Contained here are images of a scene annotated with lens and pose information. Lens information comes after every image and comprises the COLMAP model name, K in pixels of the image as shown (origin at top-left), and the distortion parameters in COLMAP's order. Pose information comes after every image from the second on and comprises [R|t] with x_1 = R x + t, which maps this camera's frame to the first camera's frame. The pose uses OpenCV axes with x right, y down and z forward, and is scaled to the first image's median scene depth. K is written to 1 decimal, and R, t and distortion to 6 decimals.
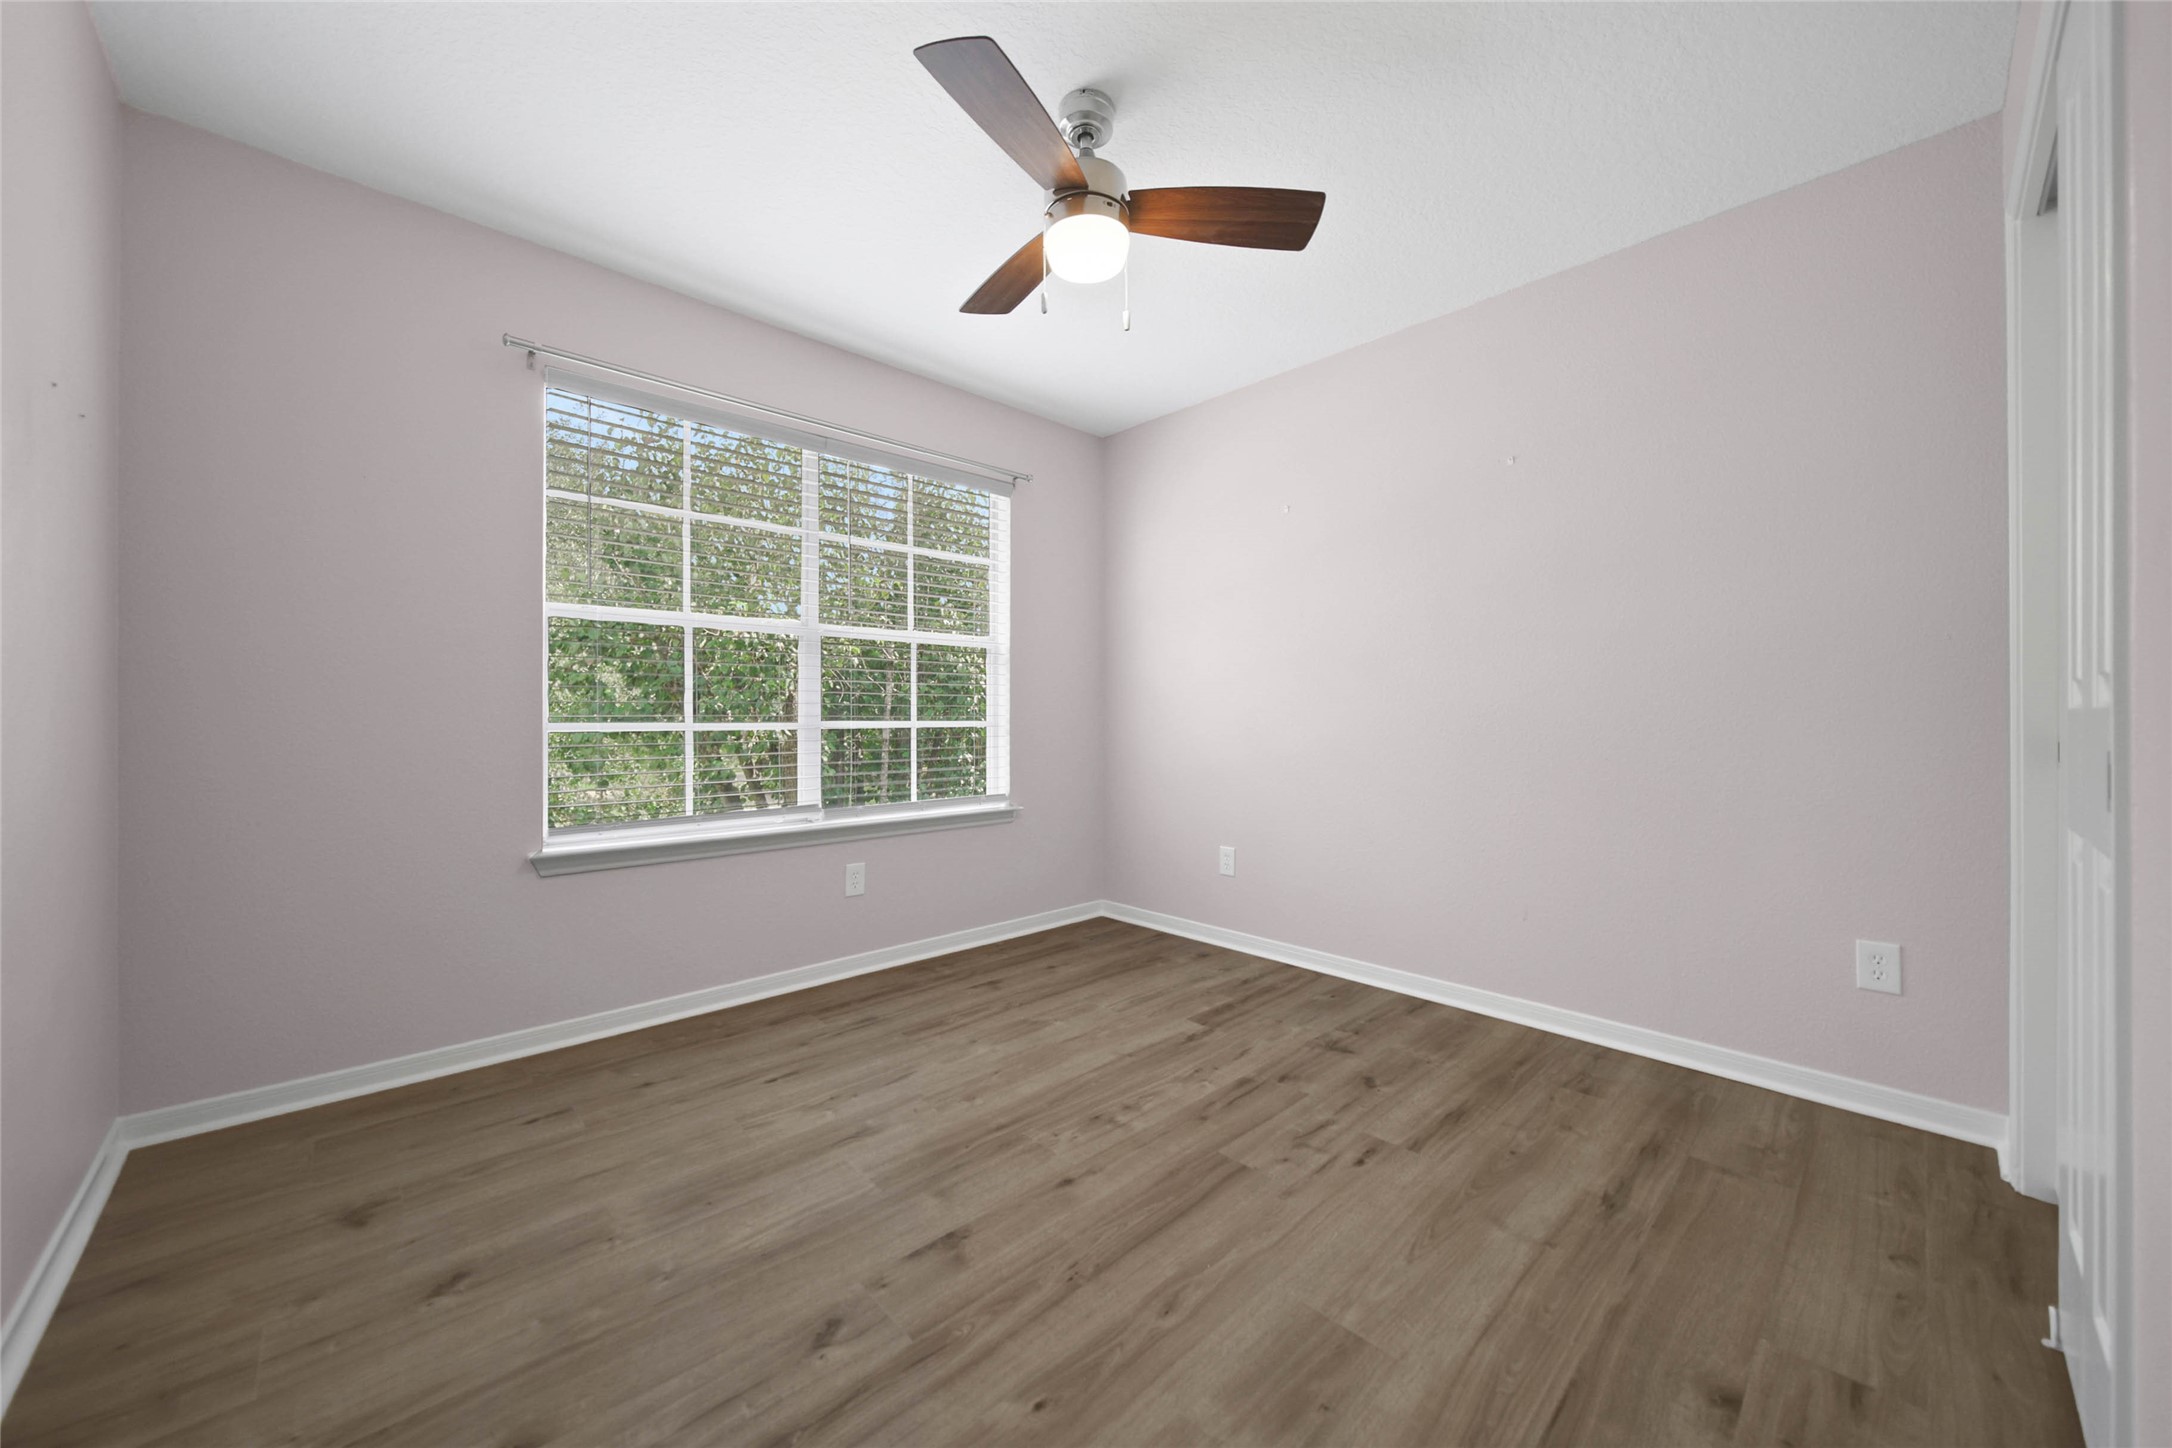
lens RADIAL K [[778.9, 0, 1086.7], [0, 778.9, 716.9], [0, 0, 1]] dist [-0.000222, -0.000011]
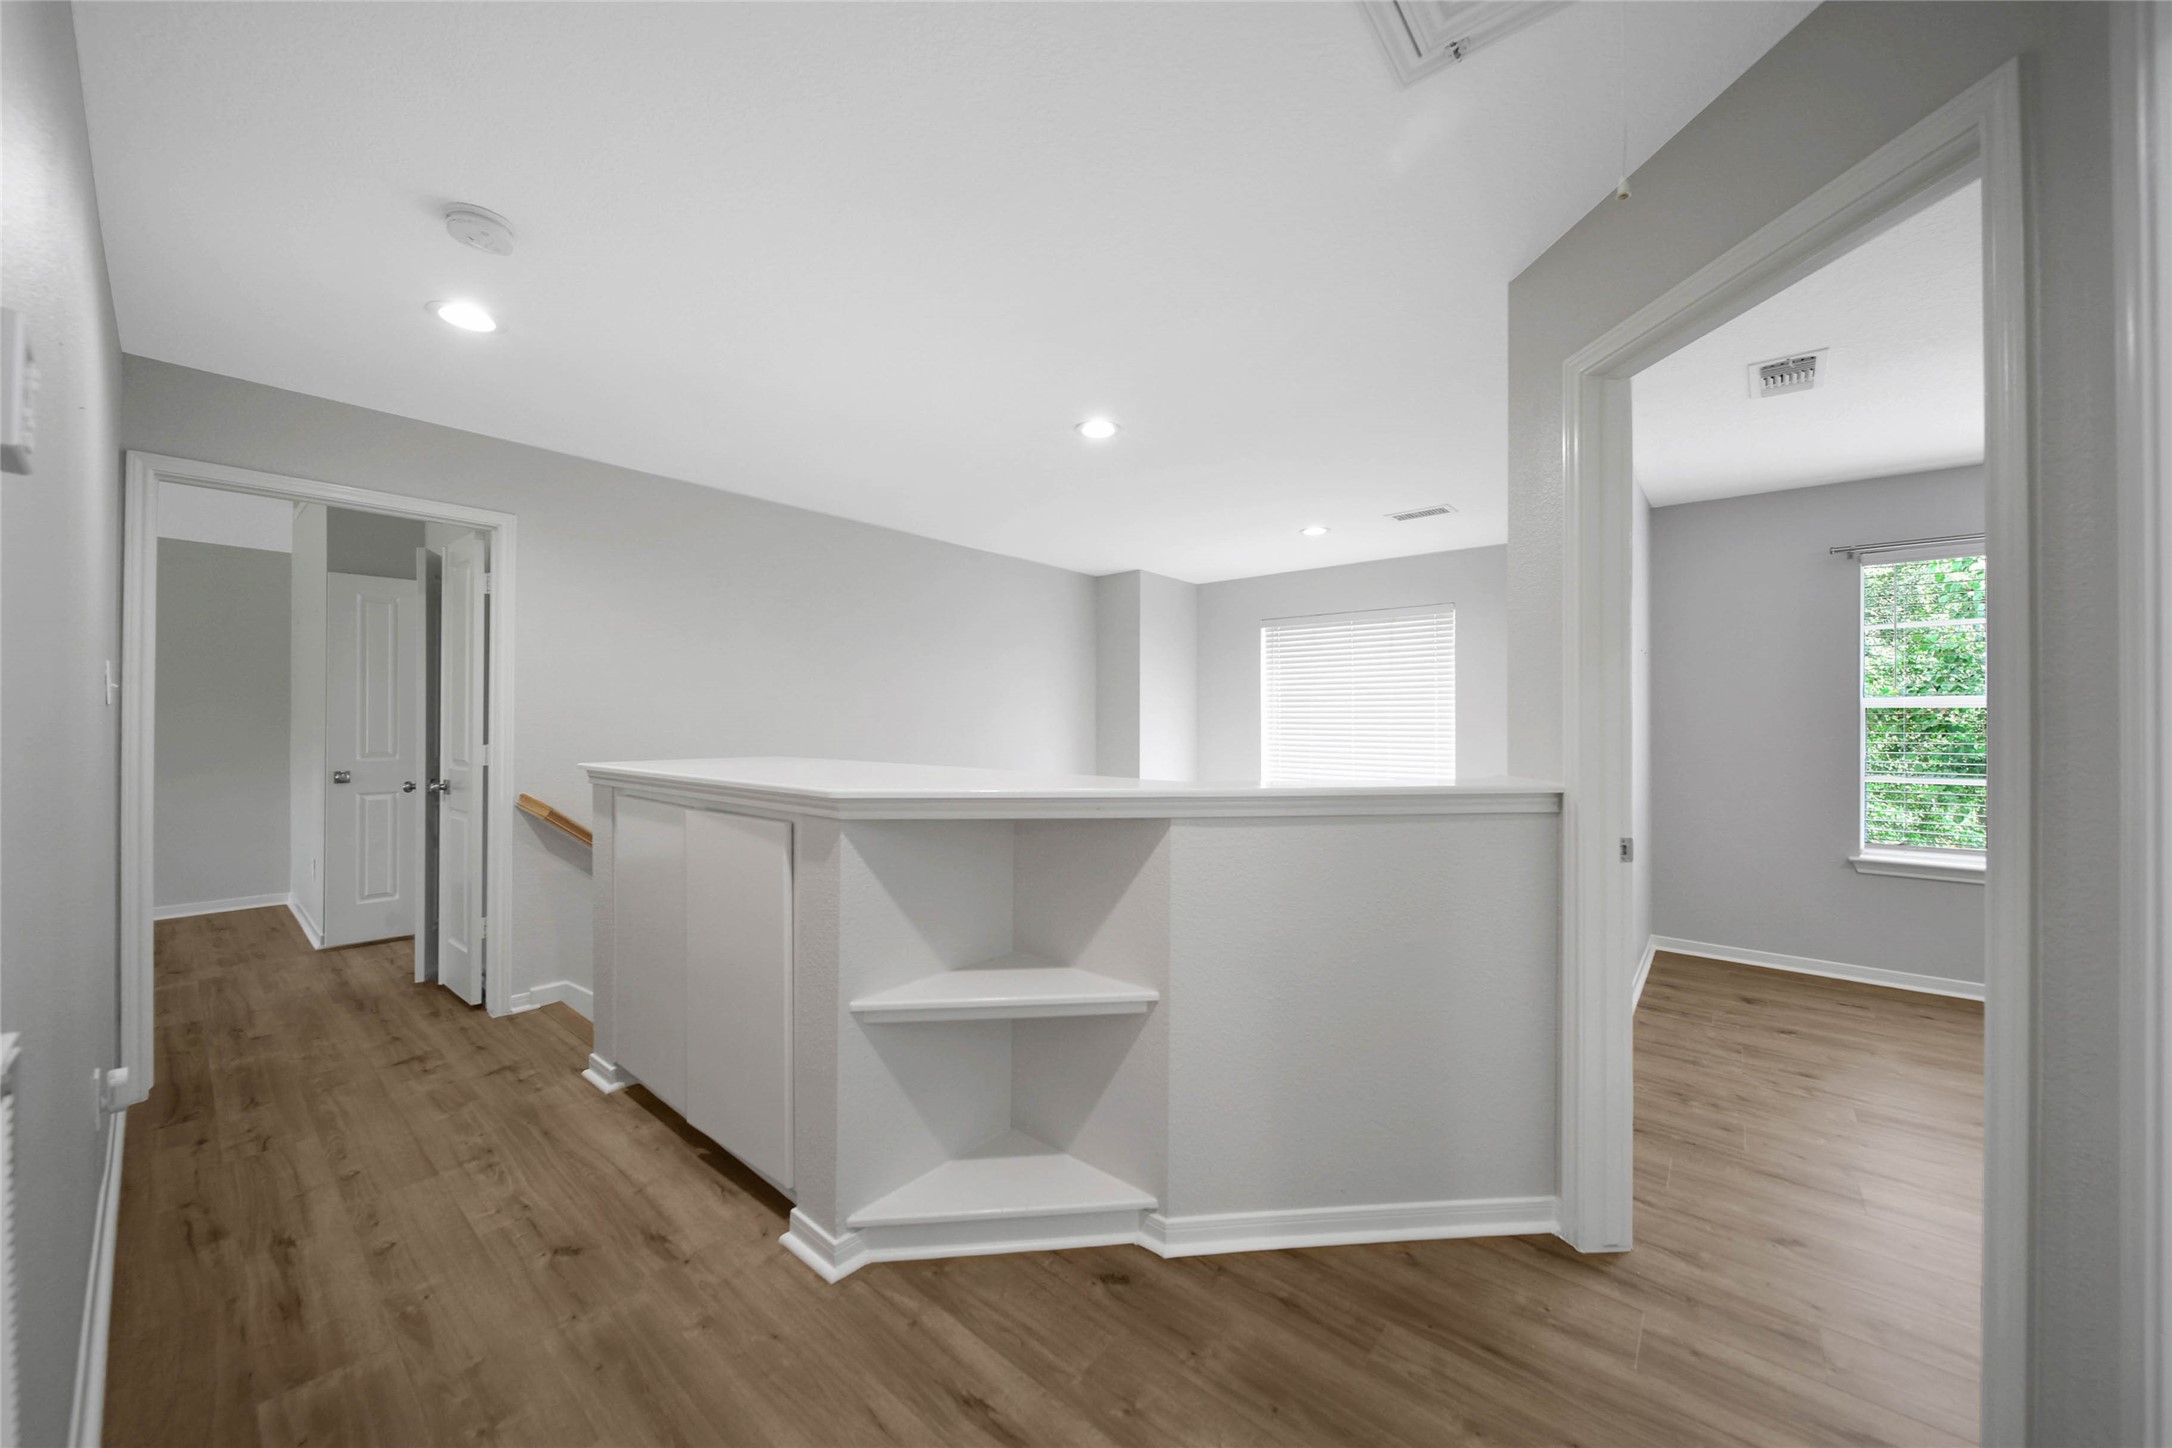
lens RADIAL K [[778.9, 0, 1086.0], [0, 778.9, 724.4], [0, 0, 1]] dist [-0.000222, -0.000011]
pose [[0.121044, -0.003973, -0.992639, 0.814345], [-0.004069, 0.999982, -0.004498, -0.099701], [0.992639, 0.004583, 0.121025, -0.899761]]
